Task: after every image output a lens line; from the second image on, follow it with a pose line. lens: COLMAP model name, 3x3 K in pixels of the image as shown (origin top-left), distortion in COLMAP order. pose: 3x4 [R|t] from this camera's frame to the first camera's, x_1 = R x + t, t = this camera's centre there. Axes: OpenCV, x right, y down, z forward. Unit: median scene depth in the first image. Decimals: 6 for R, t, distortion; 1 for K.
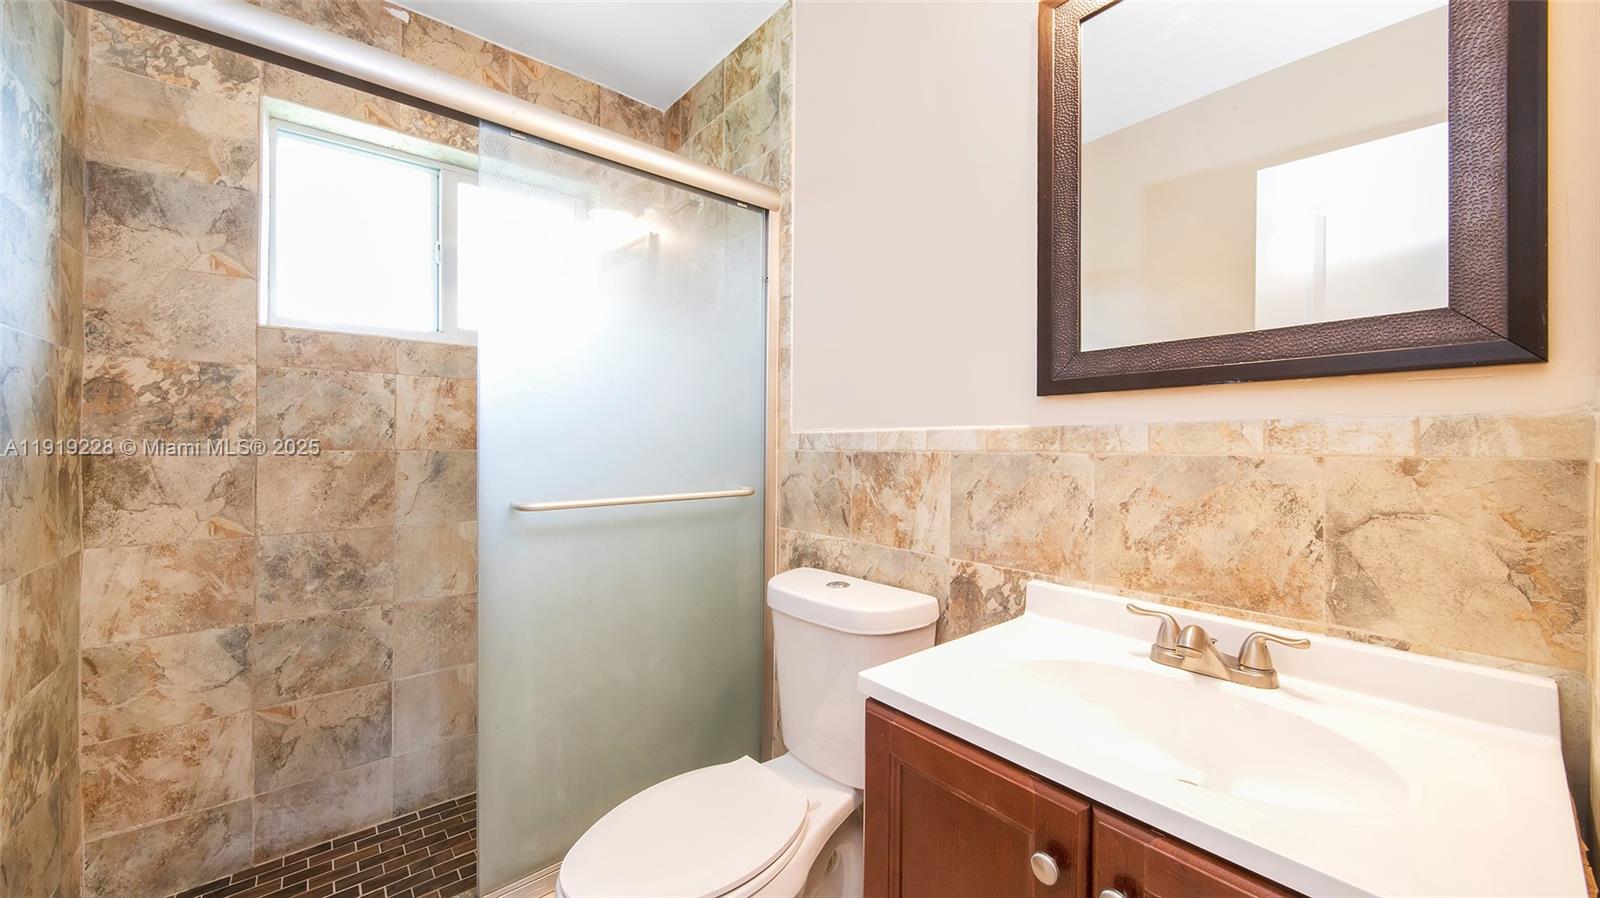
lens RADIAL K [[580.7, 0, 800.0], [0, 580.7, 449.0], [0, 0, 1]] dist [-0.001412, -0.000101]
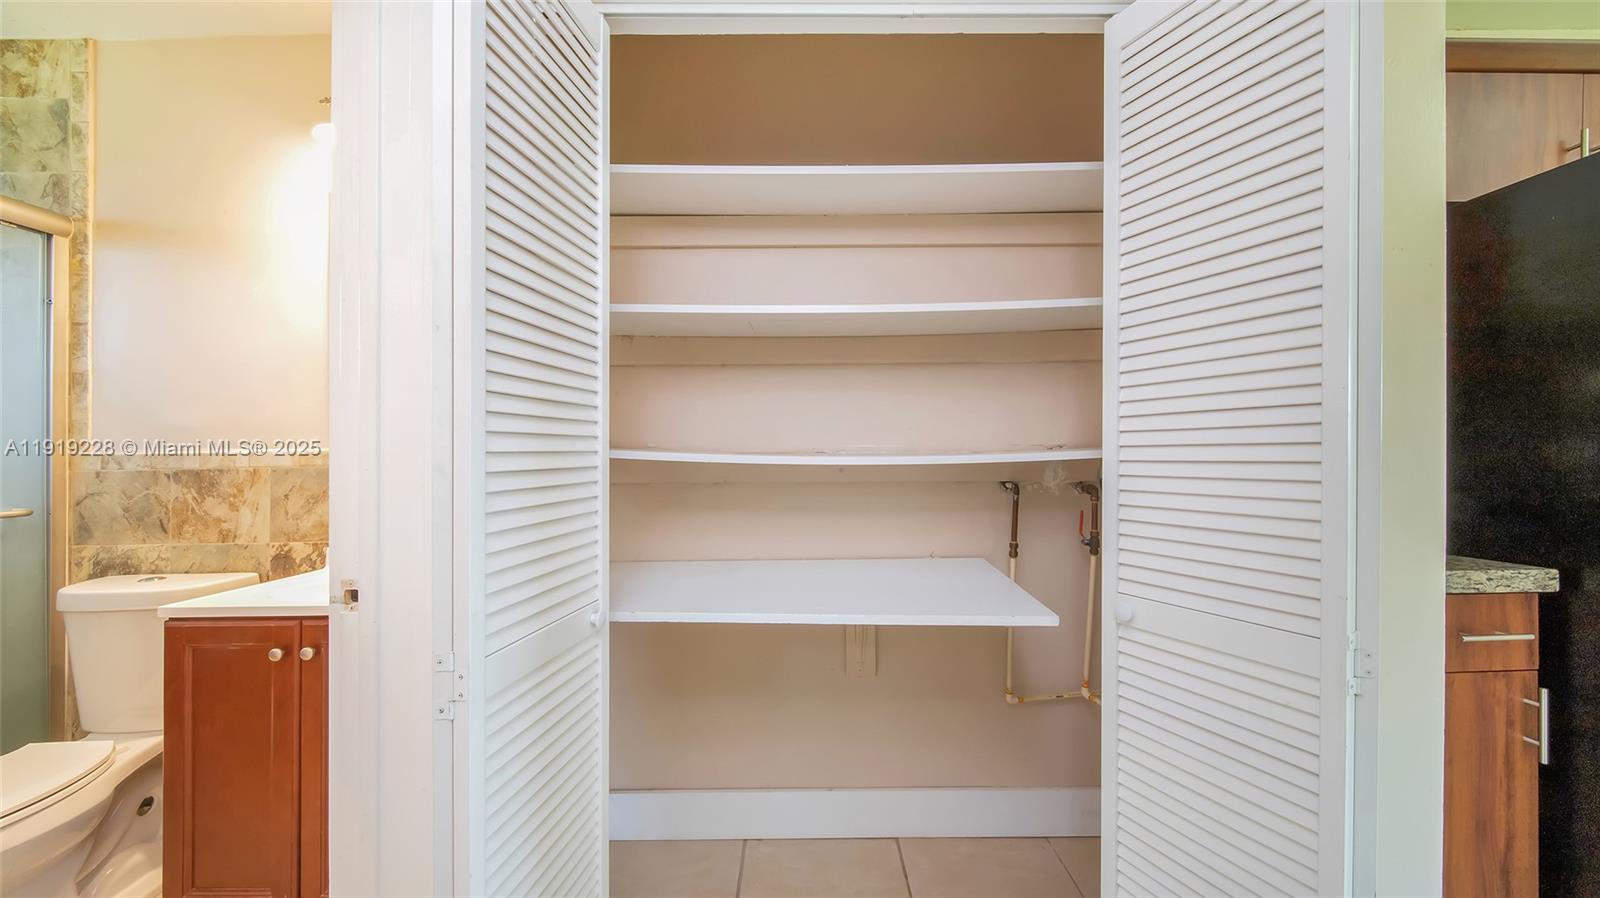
lens RADIAL K [[568.0, 0, 800.0], [0, 568.0, 449.0], [0, 0, 1]] dist [-0.001270, -0.000333]
pose [[0.634198, -0.006398, 0.773144, 0.008891], [0.022788, 0.999686, -0.010420, 0.002858], [-0.772835, 0.024226, 0.634144, -0.715127]]
